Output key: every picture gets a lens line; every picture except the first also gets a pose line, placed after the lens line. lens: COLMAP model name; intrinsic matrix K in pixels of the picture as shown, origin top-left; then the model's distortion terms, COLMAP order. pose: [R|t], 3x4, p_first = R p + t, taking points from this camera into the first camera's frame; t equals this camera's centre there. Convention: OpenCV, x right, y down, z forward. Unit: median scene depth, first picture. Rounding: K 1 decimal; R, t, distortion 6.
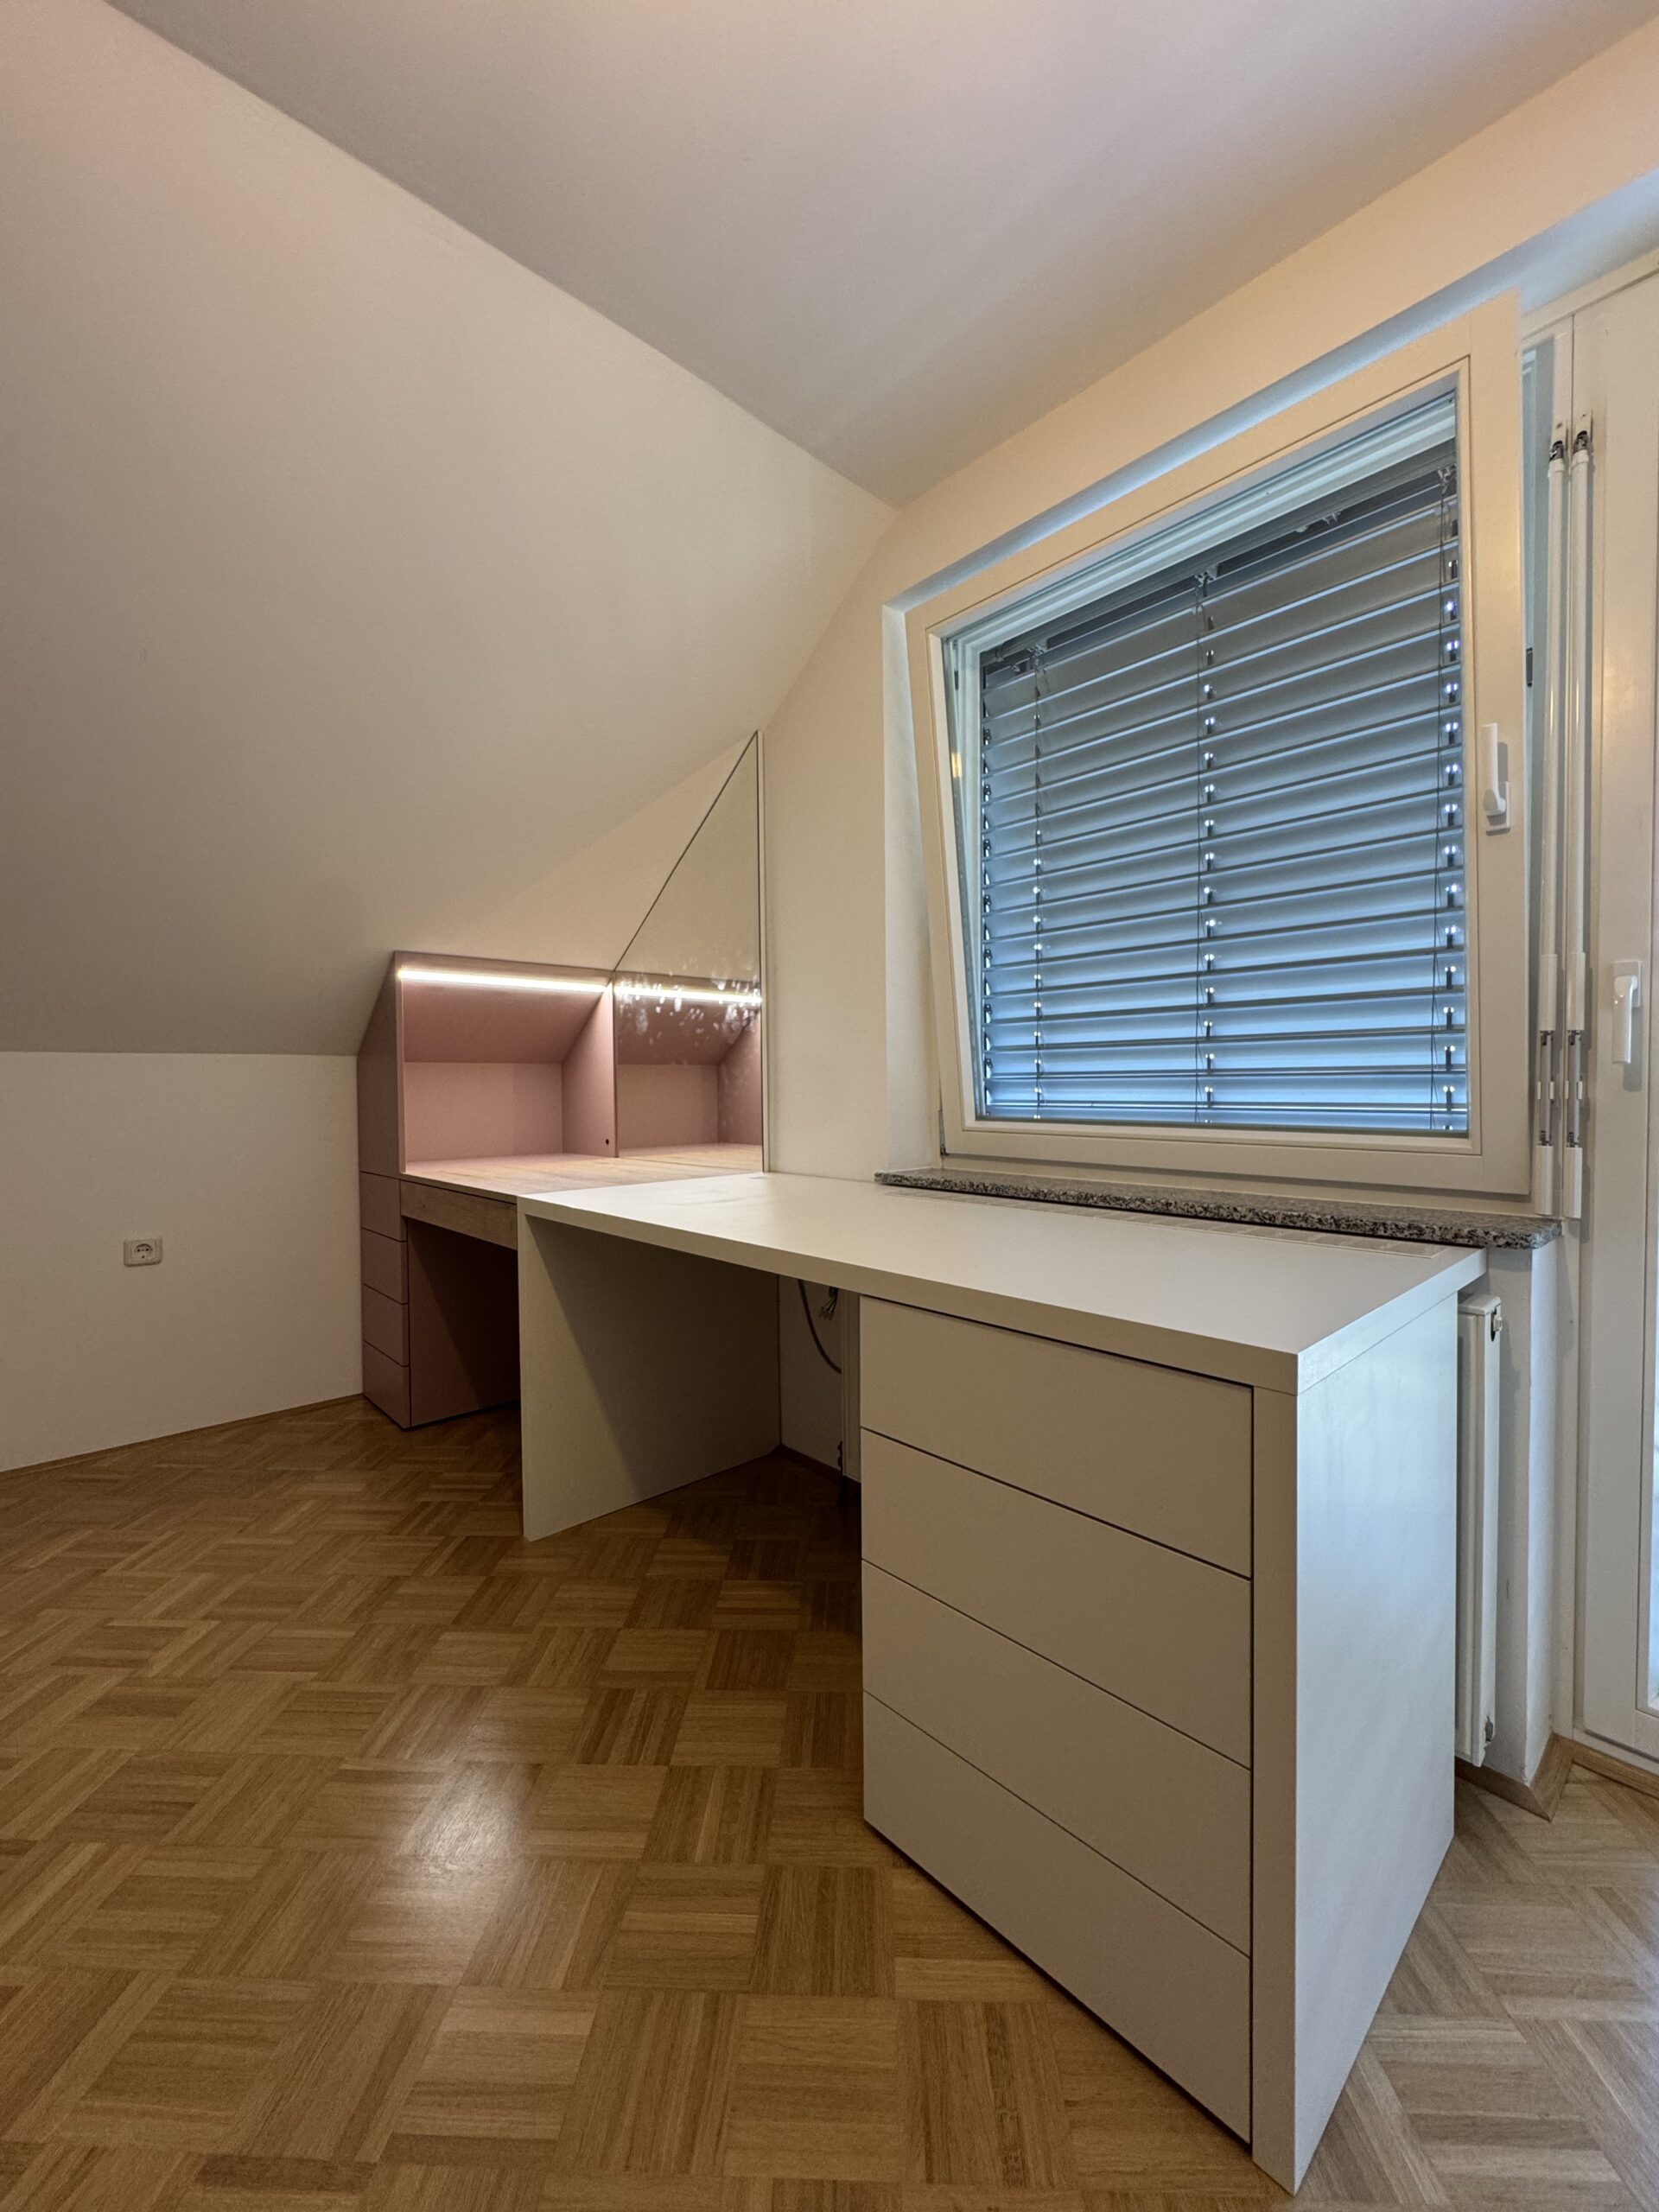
lens RADIAL K [[886.0, 0, 831.1], [0, 886.0, 1104.0], [0, 0, 1]] dist [-0.002059, 0.000216]
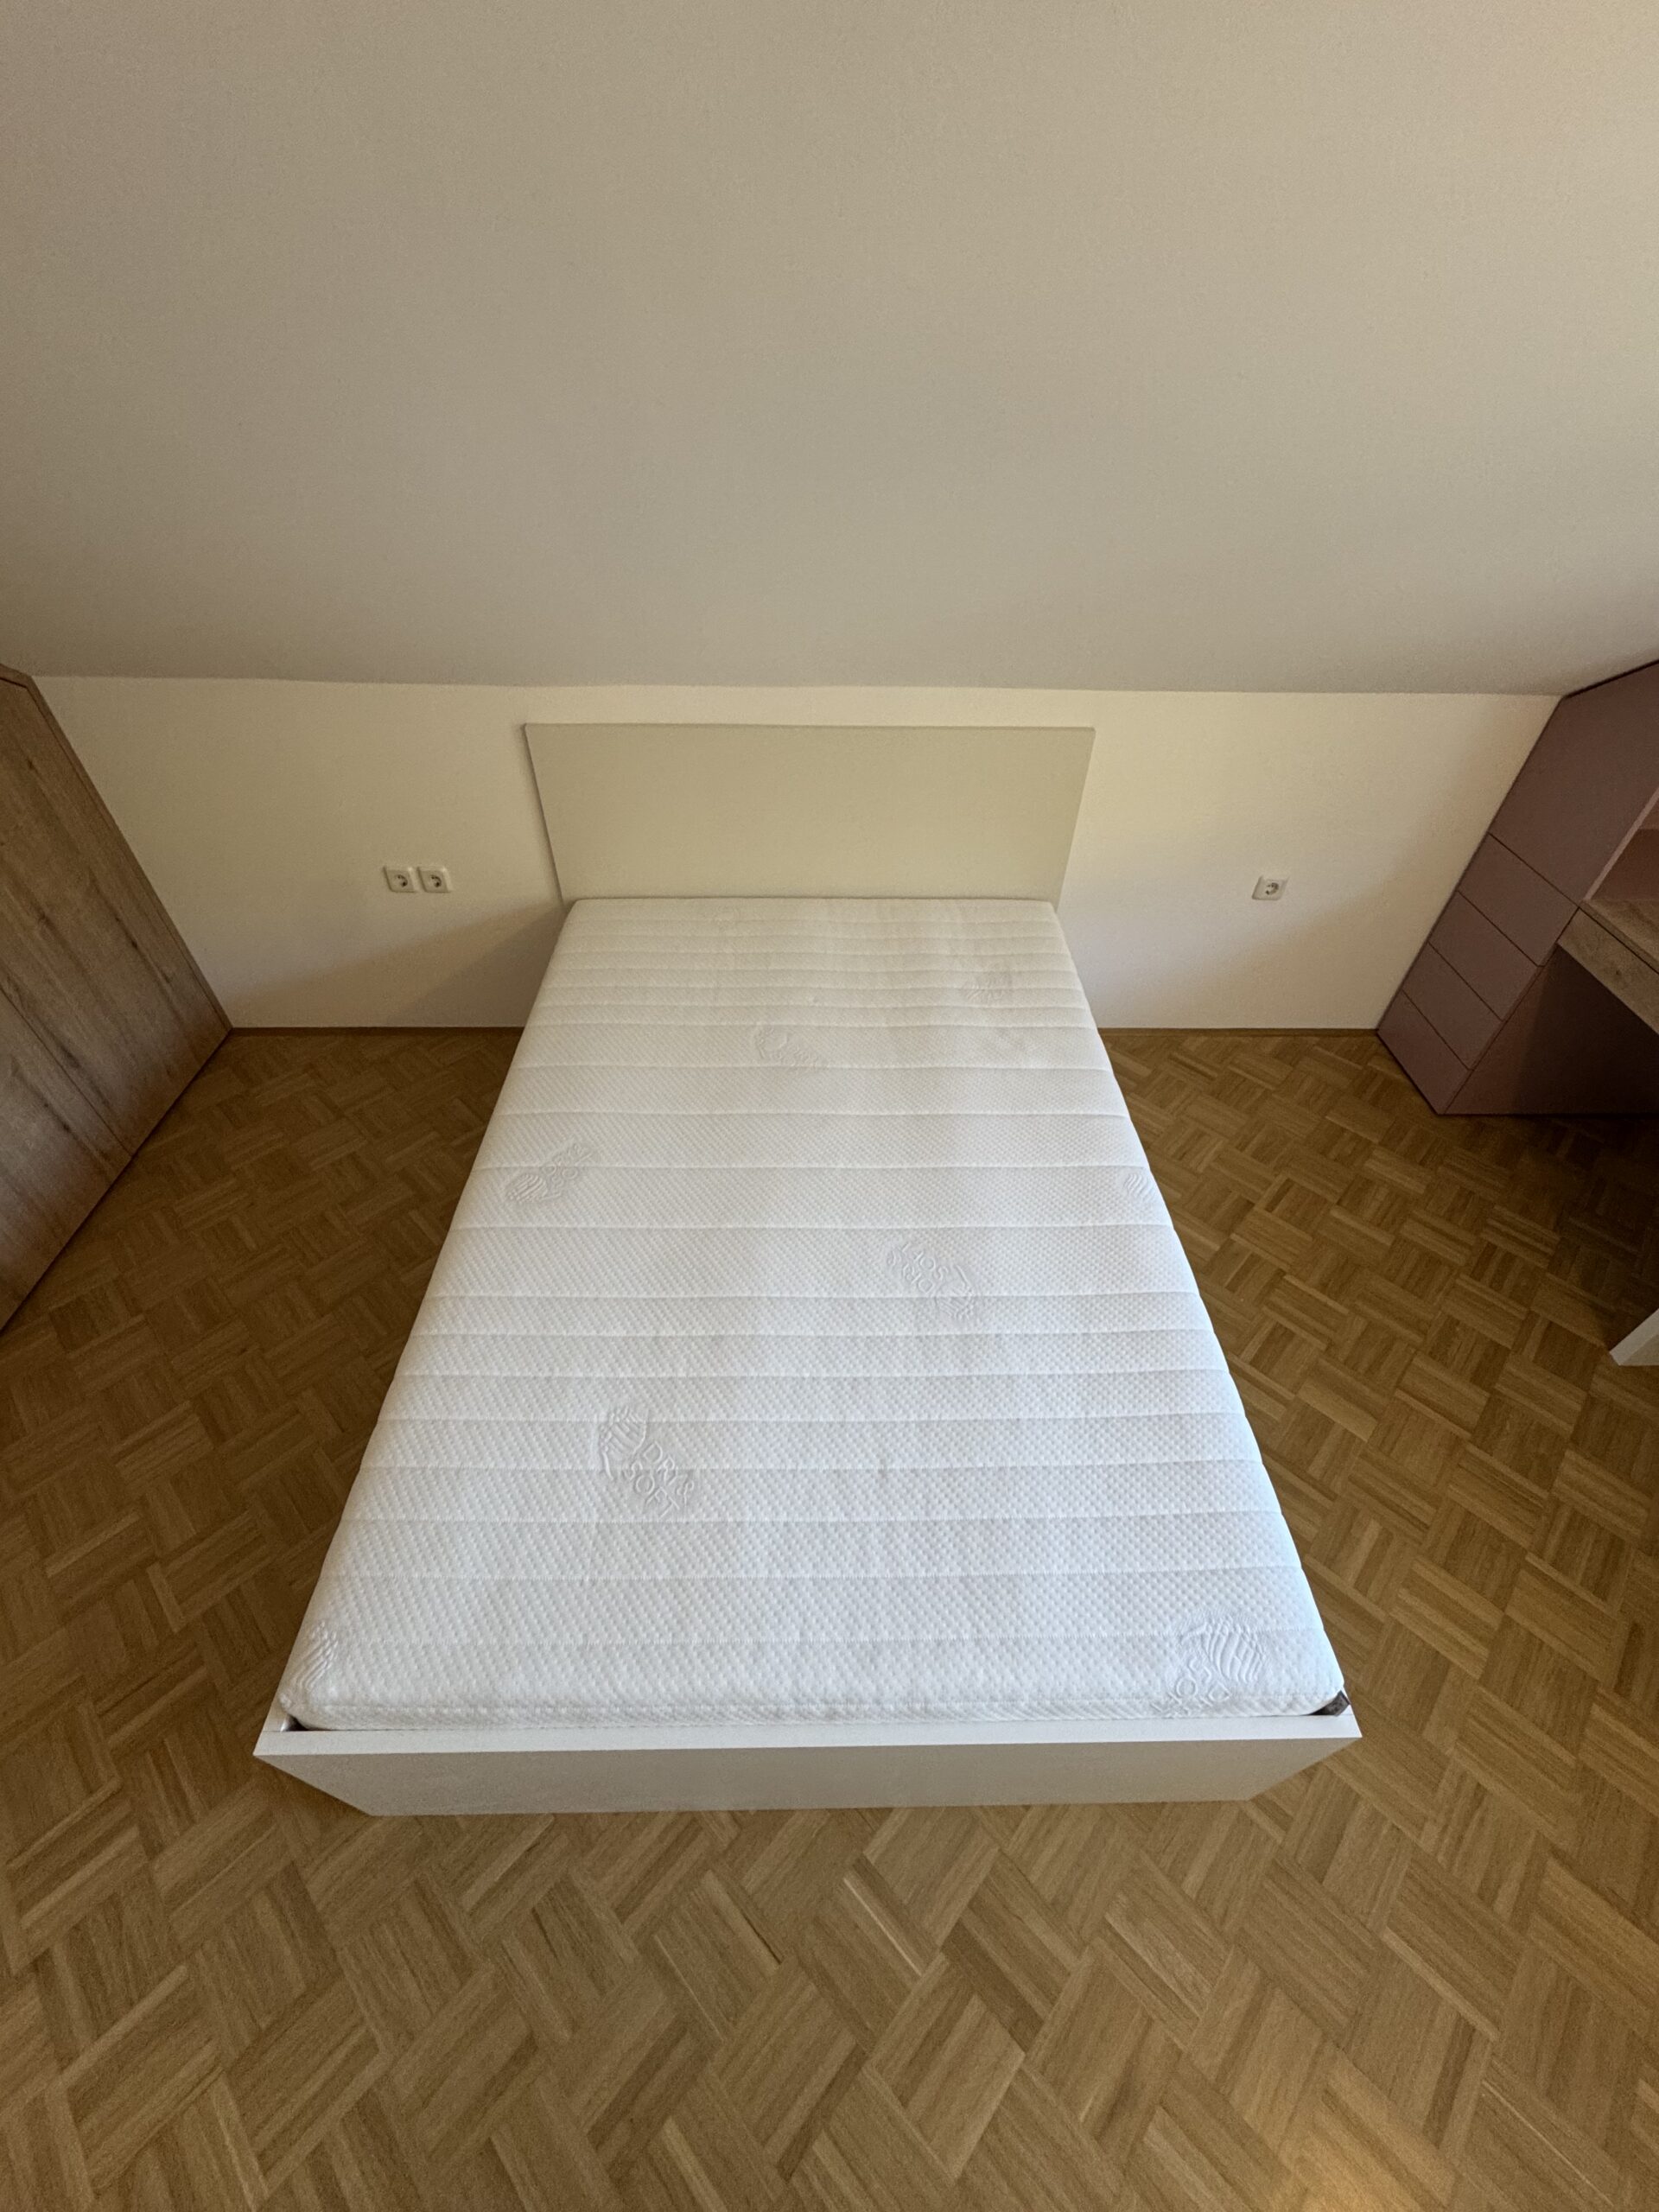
lens RADIAL K [[884.4, 0, 830.5], [0, 884.4, 1104.1], [0, 0, 1]] dist [-0.002152, 0.000128]
pose [[0.747480, 0.471882, -0.467548, -0.897424], [-0.033898, 0.730016, 0.682589, -0.568518], [0.663419, -0.494372, 0.561668, -0.119204]]
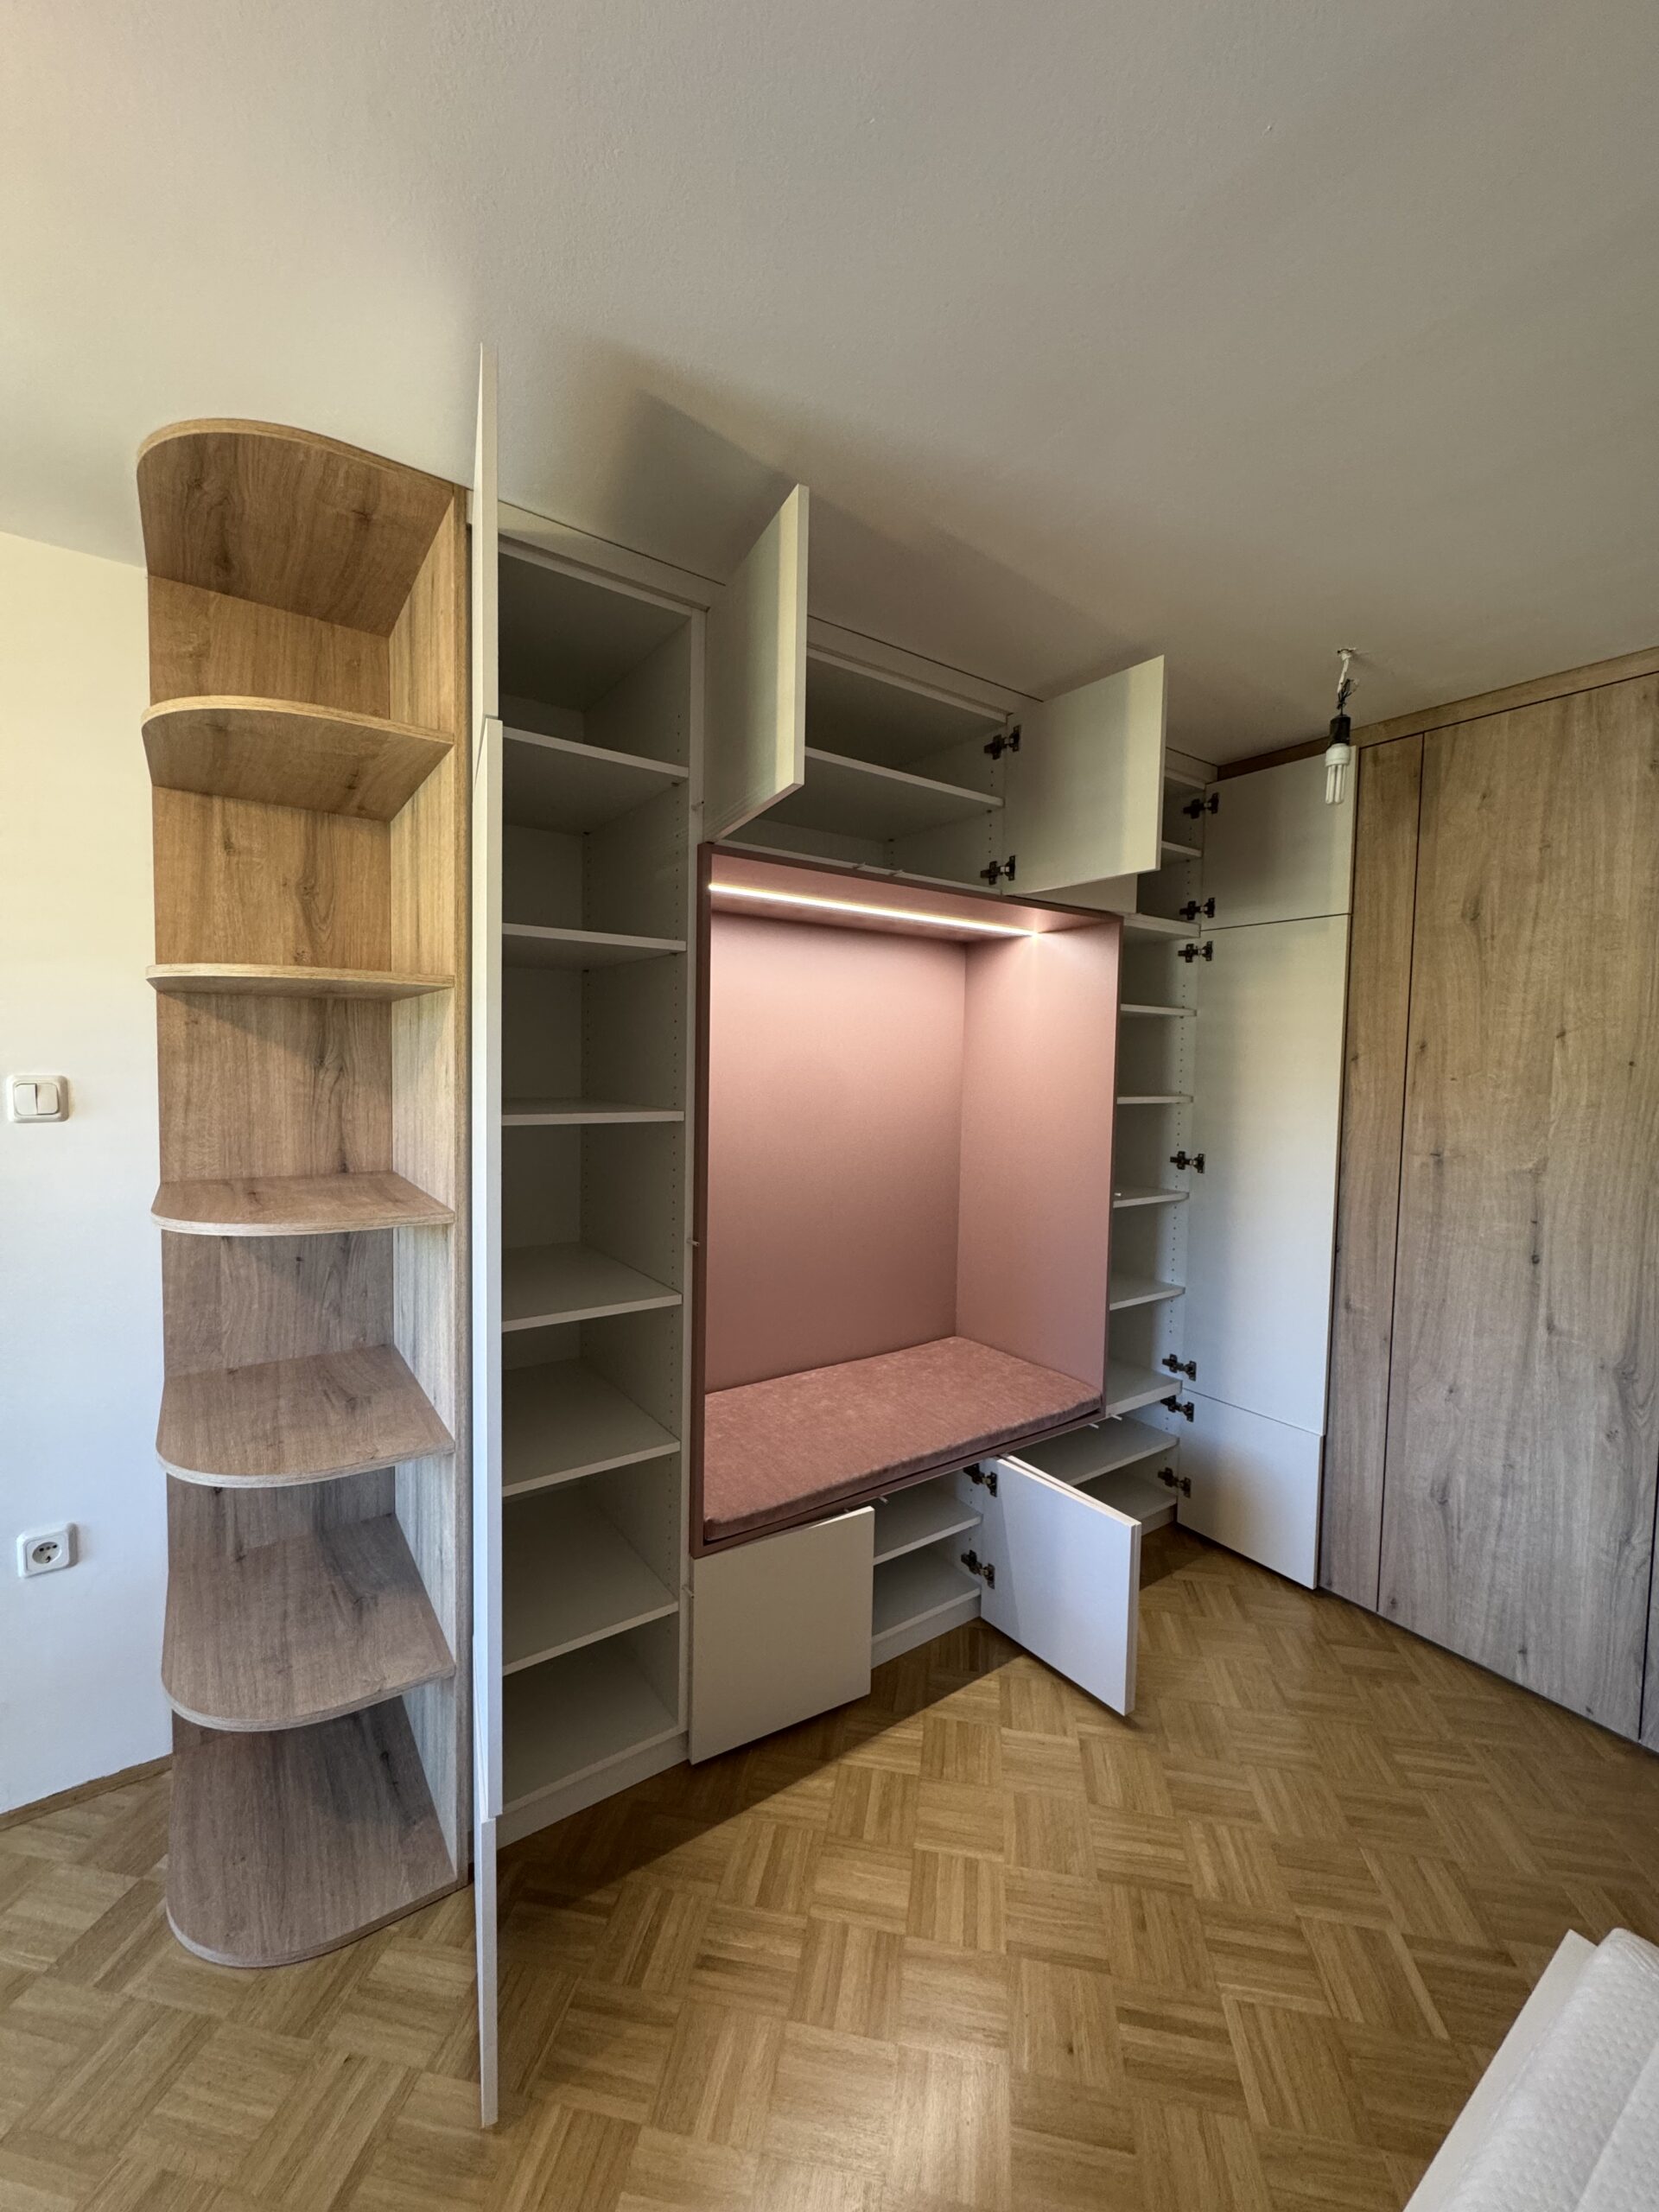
lens RADIAL K [[884.4, 0, 830.5], [0, 884.4, 1104.1], [0, 0, 1]] dist [-0.002152, 0.000128]
pose [[-0.992043, -0.017920, 0.124621, -0.875386], [-0.008691, 0.997205, 0.074207, -0.300441], [-0.125603, 0.072534, -0.989425, 0.384594]]
